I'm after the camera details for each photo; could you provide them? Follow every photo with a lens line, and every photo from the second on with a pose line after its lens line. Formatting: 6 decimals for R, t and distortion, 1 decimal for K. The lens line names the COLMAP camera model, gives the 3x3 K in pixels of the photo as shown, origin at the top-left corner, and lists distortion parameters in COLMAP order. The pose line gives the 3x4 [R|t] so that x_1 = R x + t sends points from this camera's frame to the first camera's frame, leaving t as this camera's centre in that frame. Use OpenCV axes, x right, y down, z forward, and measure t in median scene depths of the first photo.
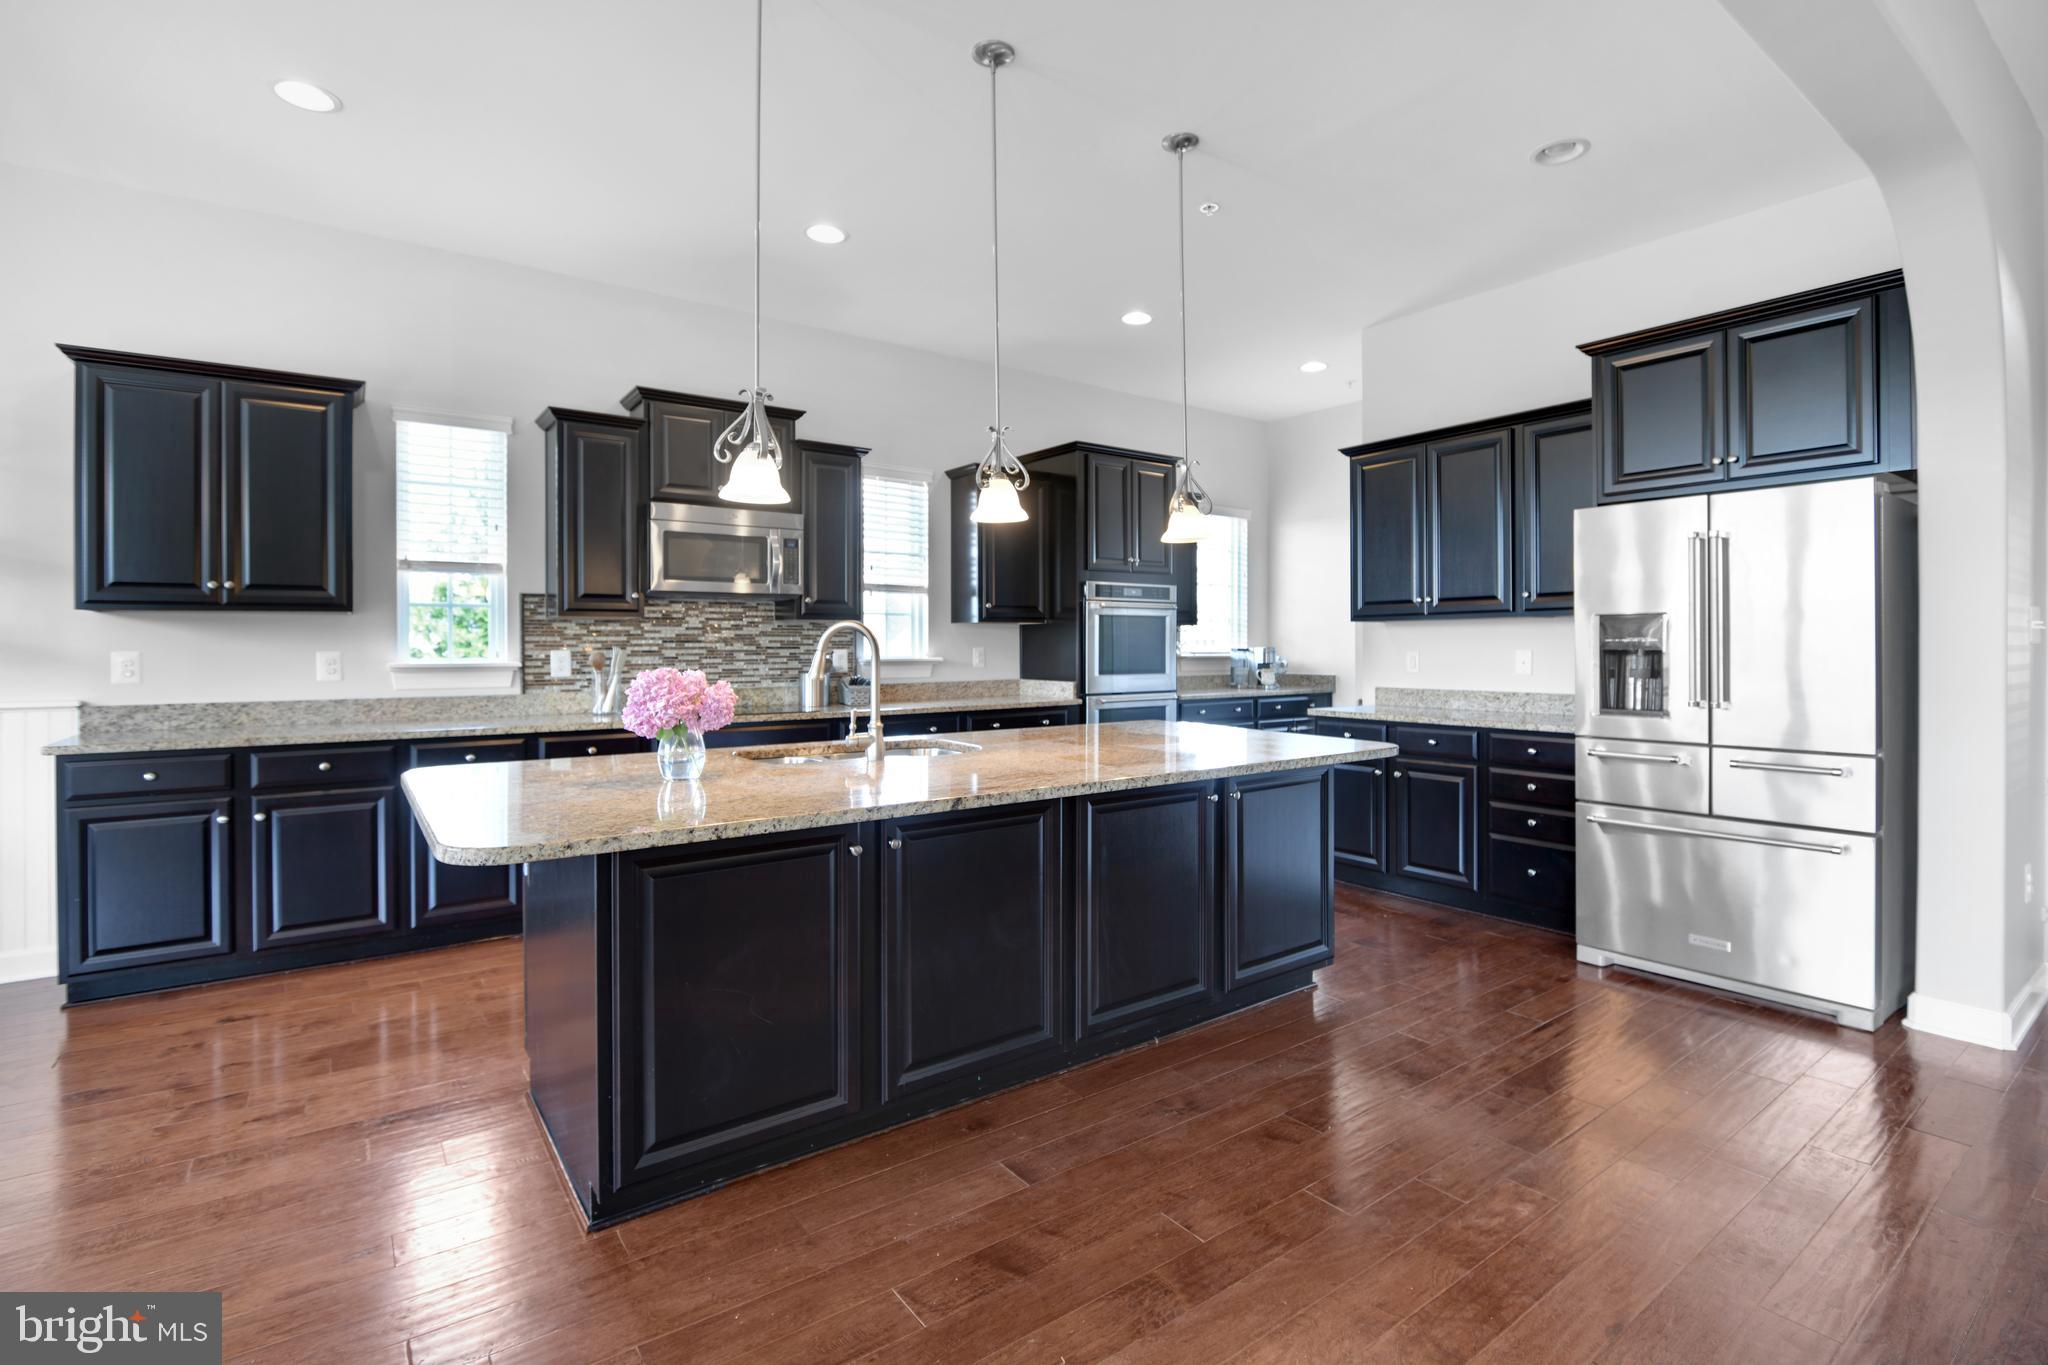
lens RADIAL K [[992.0, 0, 984.1], [0, 992.0, 642.4], [0, 0, 1]] dist [-0.013637, -0.002459]
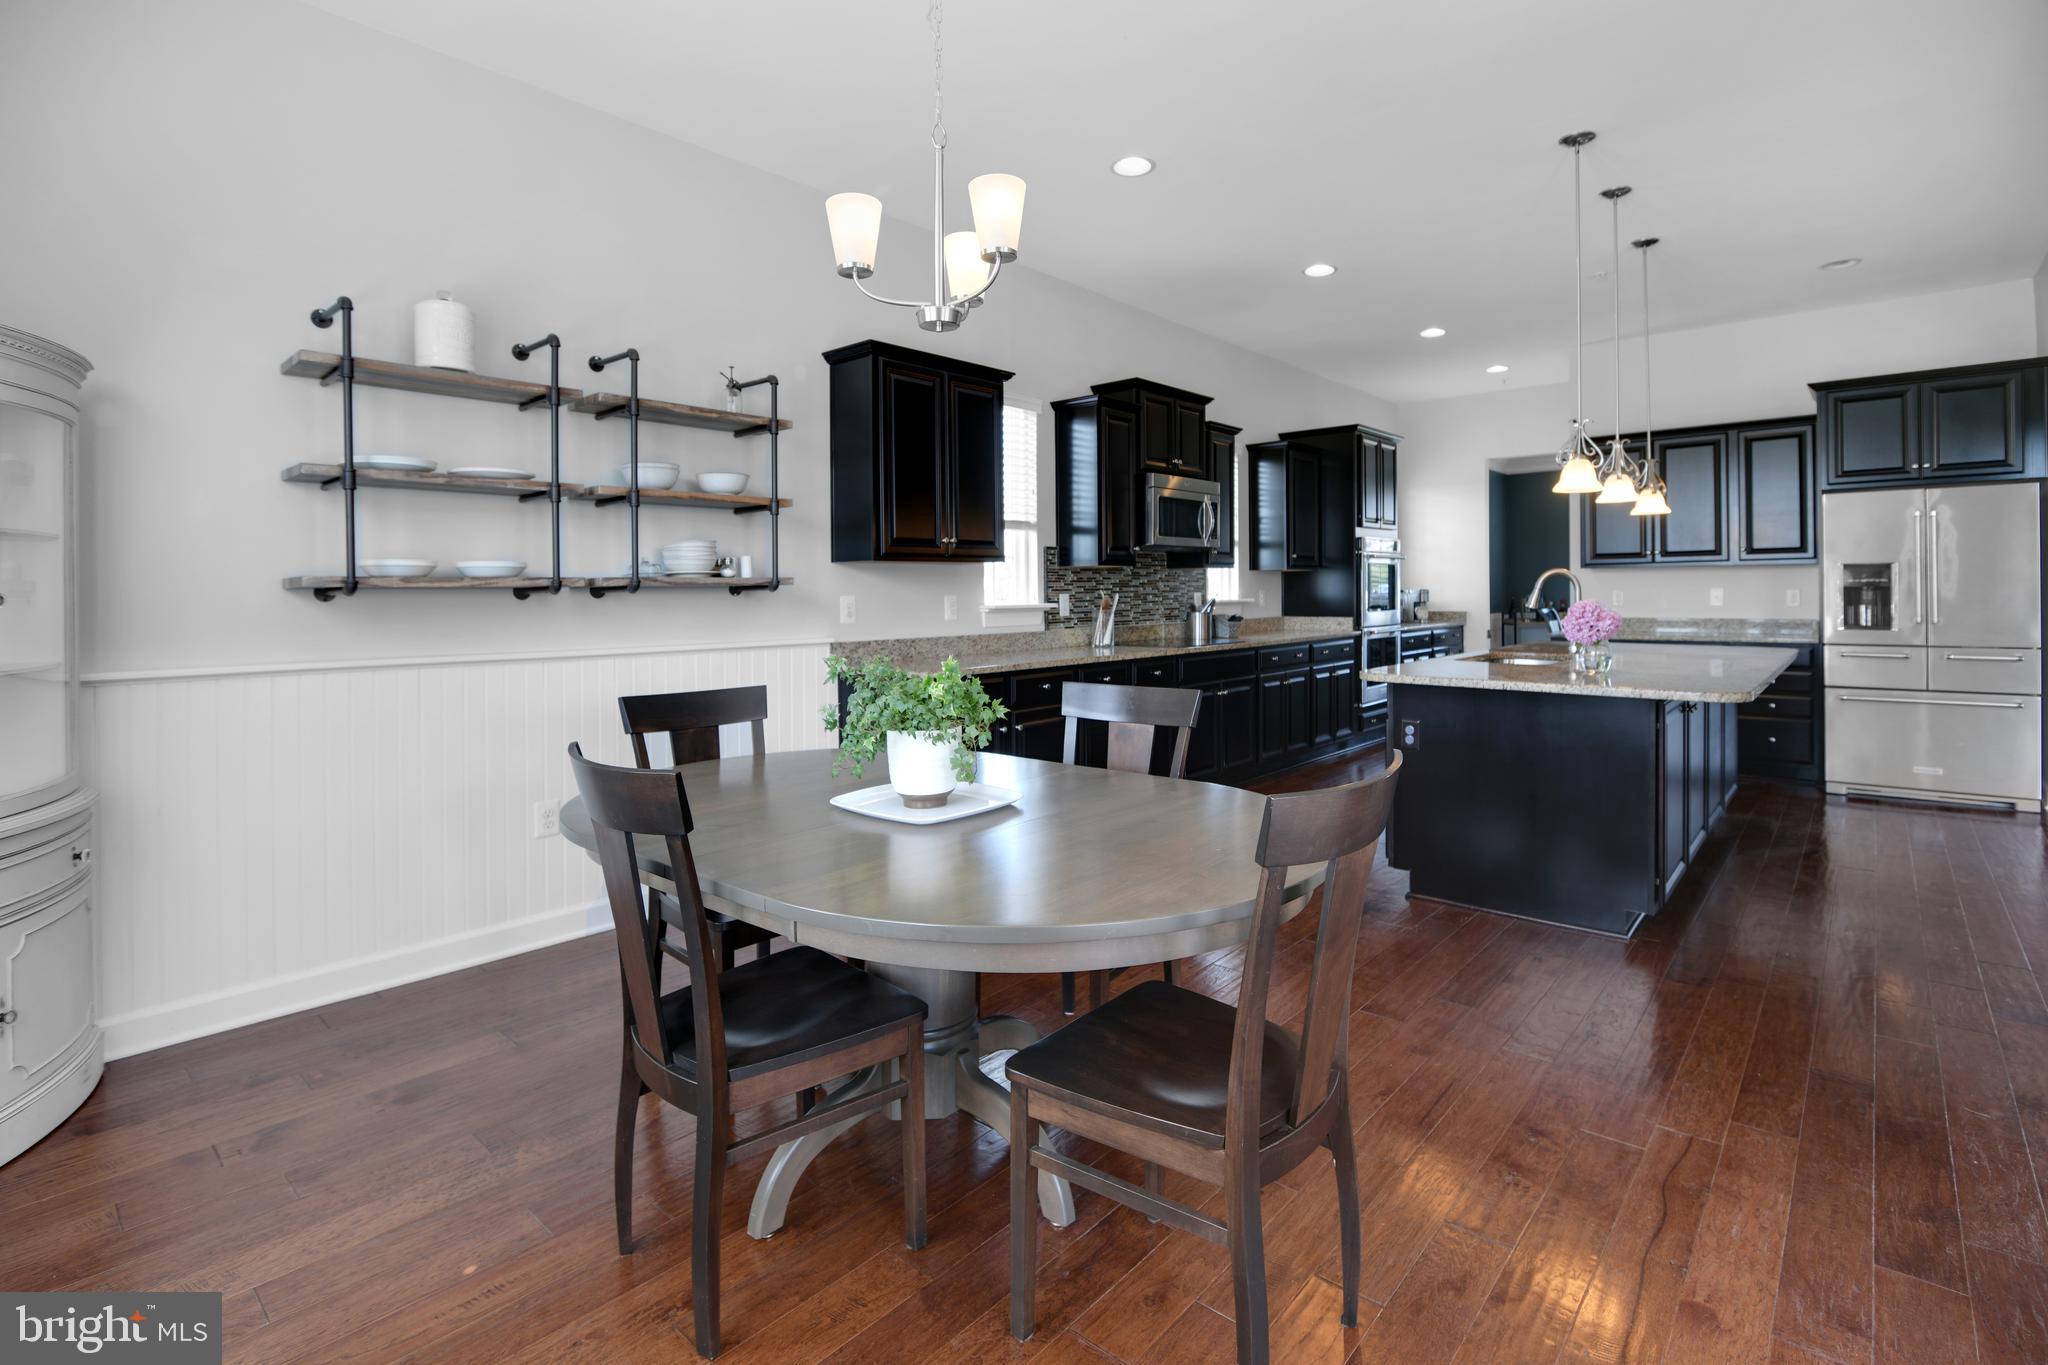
lens RADIAL K [[992.0, 0, 989.1], [0, 992.0, 594.4], [0, 0, 1]] dist [-0.013637, -0.002459]
pose [[0.977103, -0.007309, 0.212640, -0.797544], [0.006304, 0.999966, 0.005402, 0.001479], [-0.212672, -0.003938, 0.977116, -0.163406]]
